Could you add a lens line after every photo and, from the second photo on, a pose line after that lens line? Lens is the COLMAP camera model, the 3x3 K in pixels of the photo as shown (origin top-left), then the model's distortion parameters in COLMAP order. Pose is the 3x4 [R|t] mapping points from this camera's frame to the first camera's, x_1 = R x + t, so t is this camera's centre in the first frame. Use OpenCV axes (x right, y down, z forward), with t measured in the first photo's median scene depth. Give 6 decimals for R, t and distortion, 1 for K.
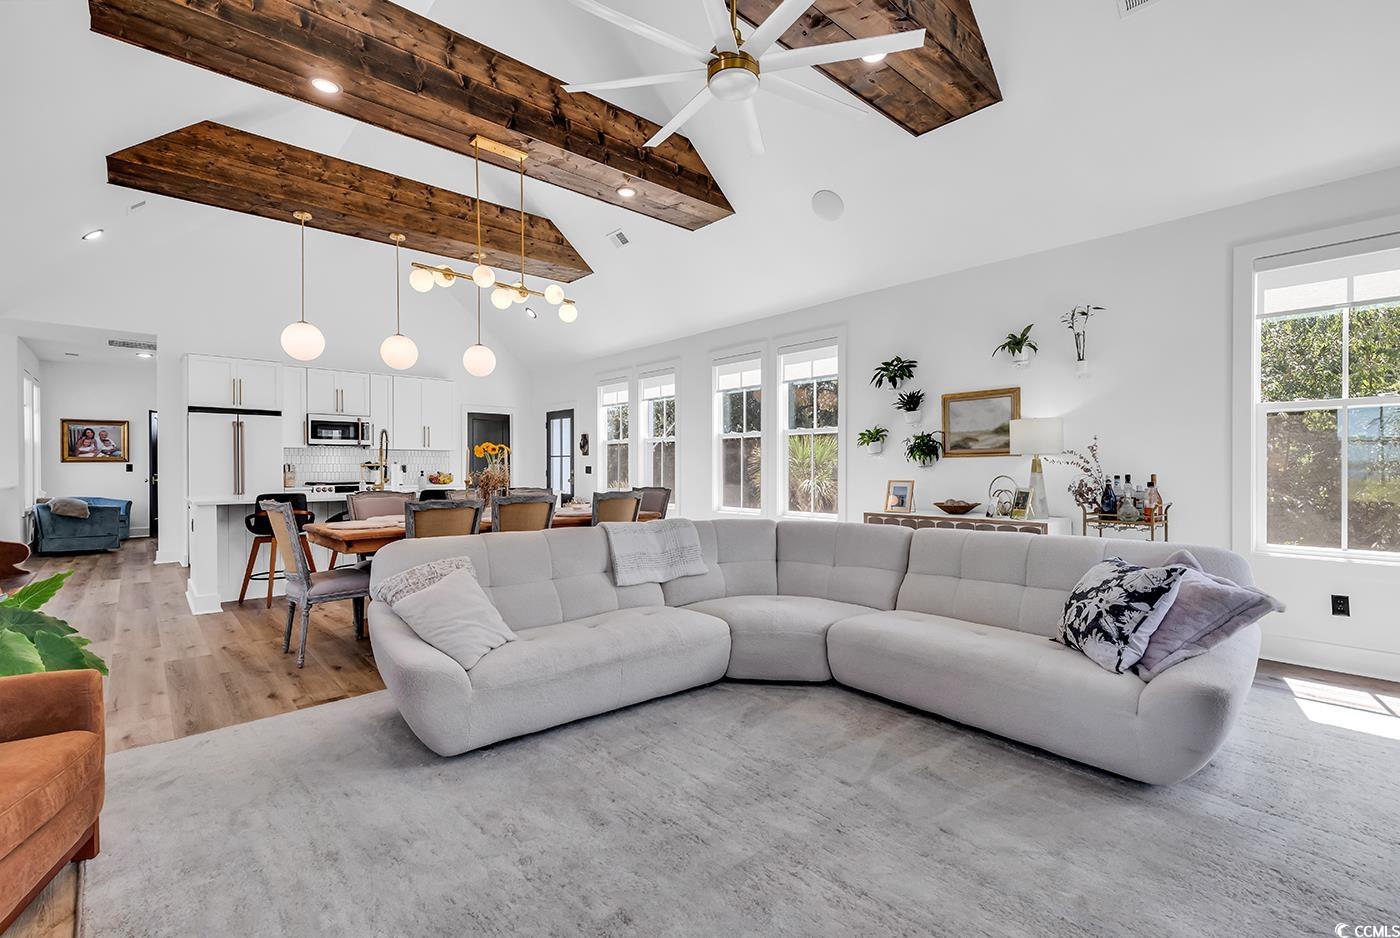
lens RADIAL K [[640.0, 0, 698.8], [0, 640.0, 469.1], [0, 0, 1]] dist [-0.001146, -0.000126]
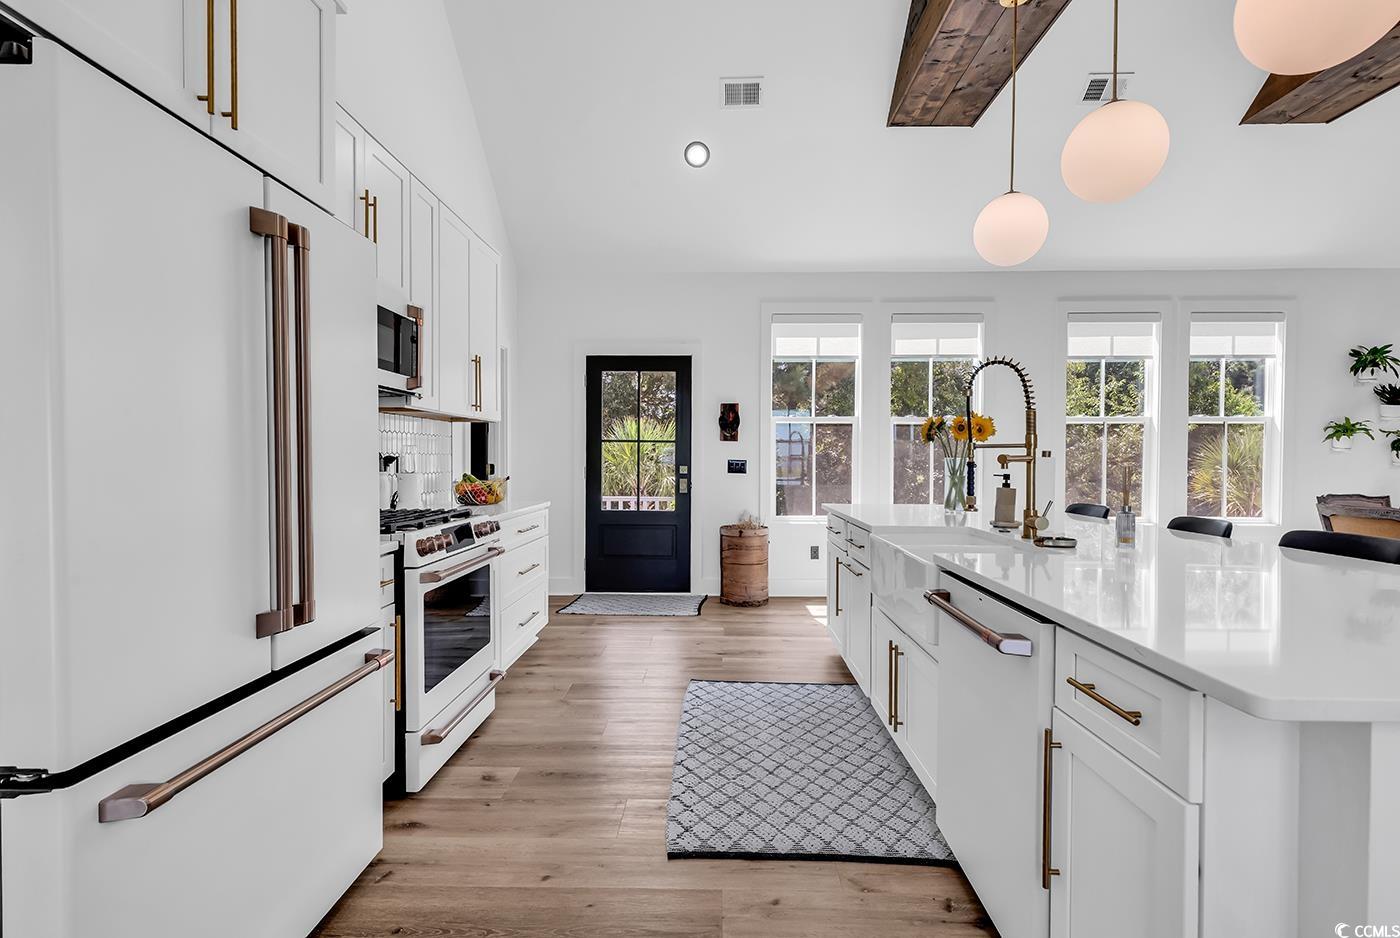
lens RADIAL K [[589.1, 0, 699.6], [0, 589.1, 472.2], [0, 0, 1]] dist [0.001358, -0.000010]
pose [[0.690394, -0.010803, 0.723353, -0.569796], [-0.000581, 0.999880, 0.015488, -0.001874], [-0.723434, -0.011113, 0.690304, 0.646618]]
